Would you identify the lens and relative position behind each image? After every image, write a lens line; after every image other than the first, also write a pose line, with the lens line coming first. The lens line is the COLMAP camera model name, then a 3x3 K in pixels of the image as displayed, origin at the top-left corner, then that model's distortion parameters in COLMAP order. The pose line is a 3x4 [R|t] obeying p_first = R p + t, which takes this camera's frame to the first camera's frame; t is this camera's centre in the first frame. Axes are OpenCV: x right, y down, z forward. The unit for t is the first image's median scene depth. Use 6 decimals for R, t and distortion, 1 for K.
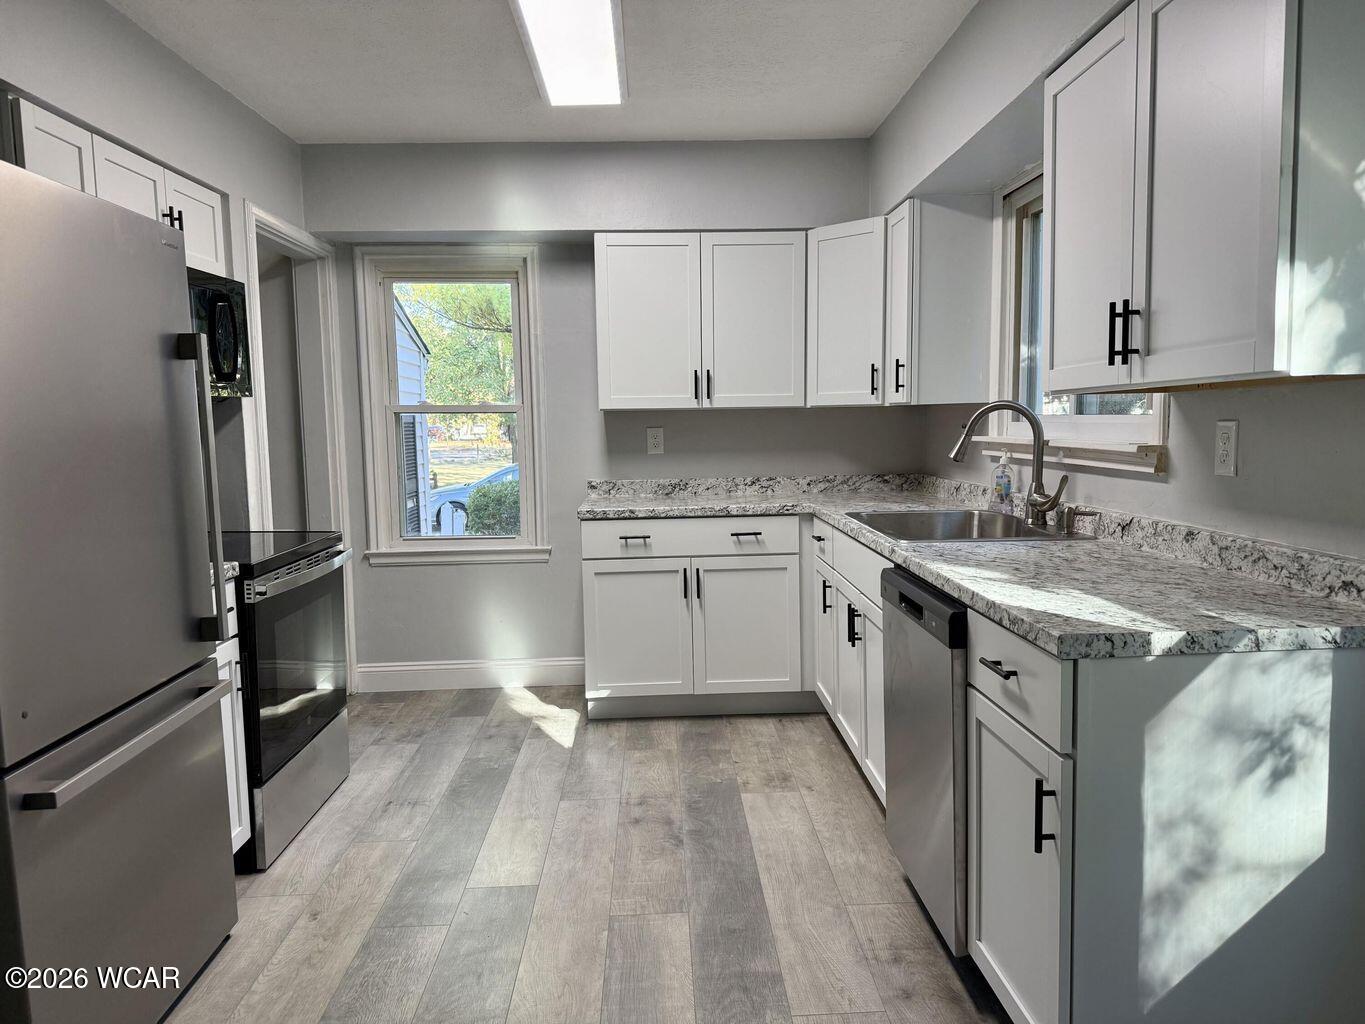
lens RADIAL K [[939.4, 0, 680.1], [0, 939.4, 505.9], [0, 0, 1]] dist [0.004326, -0.001231]
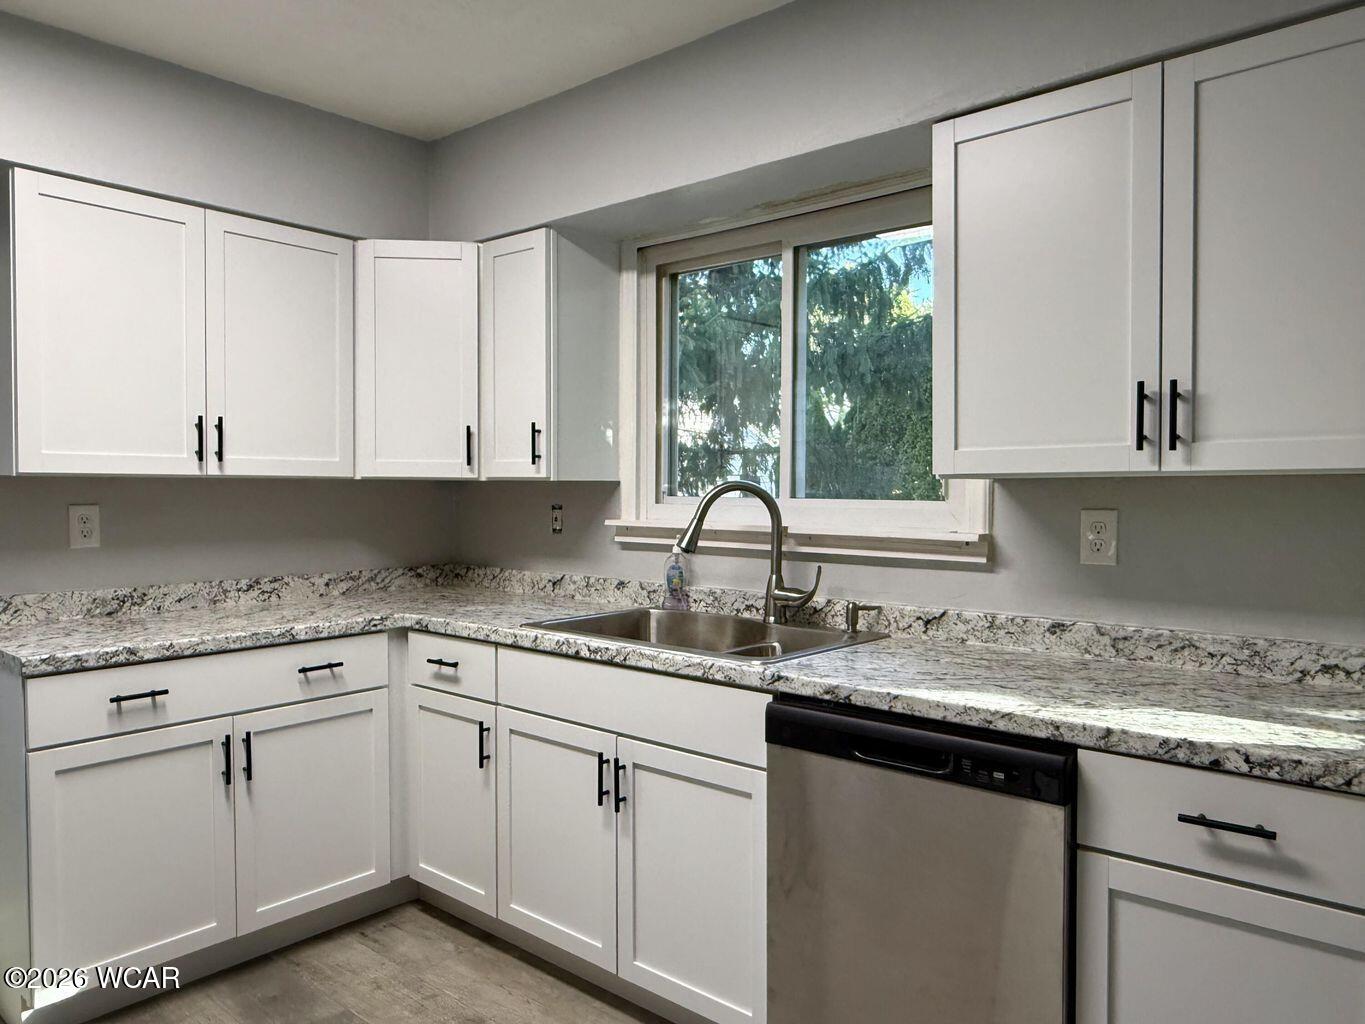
lens RADIAL K [[939.4, 0, 683.7], [0, 939.4, 522.5], [0, 0, 1]] dist [0.004326, -0.001231]
pose [[0.669264, -0.004656, 0.743010, -0.265331], [0.050195, 0.997979, -0.038959, -0.035153], [-0.741327, 0.063369, 0.668146, 0.379188]]
